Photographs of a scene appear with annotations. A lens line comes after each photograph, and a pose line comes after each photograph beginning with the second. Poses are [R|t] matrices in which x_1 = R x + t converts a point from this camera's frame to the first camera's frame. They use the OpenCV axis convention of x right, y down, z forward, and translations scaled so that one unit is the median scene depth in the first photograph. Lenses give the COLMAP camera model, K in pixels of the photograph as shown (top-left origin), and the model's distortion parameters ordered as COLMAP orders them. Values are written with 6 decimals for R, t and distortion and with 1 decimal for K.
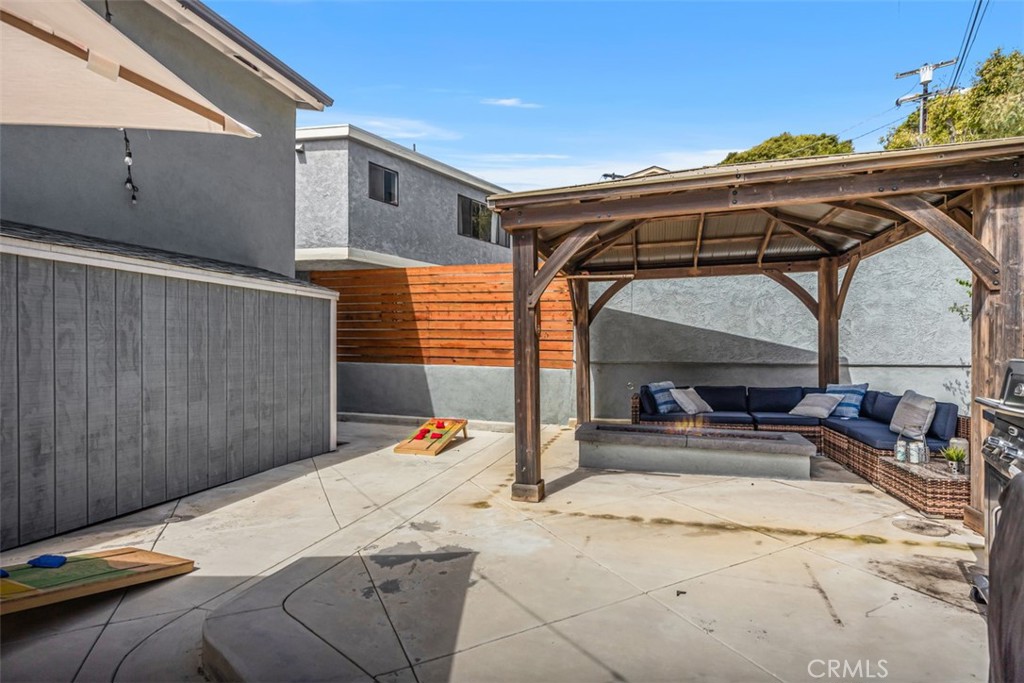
lens RADIAL K [[479.0, 0, 513.4], [0, 479.0, 353.1], [0, 0, 1]] dist [0.004961, -0.000259]
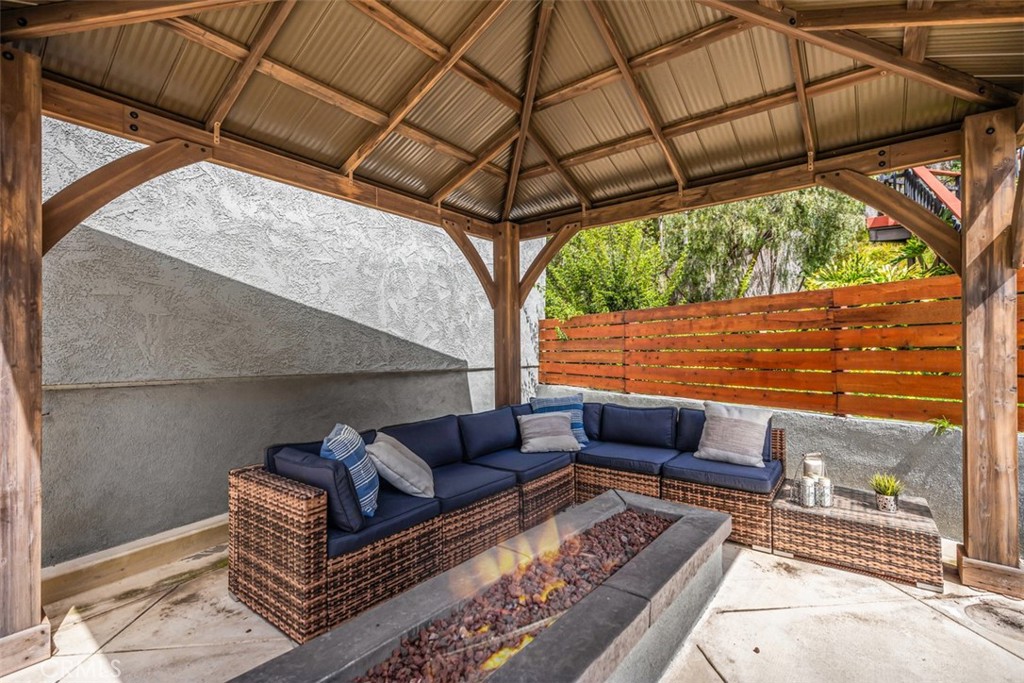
lens RADIAL K [[461.7, 0, 515.3], [0, 461.7, 342.9], [0, 0, 1]] dist [0.000629, 0.000014]
pose [[0.366581, 0.018660, 0.930199, 0.009965], [0.006187, 0.999728, -0.022494, -0.001708], [-0.930365, 0.014001, 0.366366, 0.698313]]
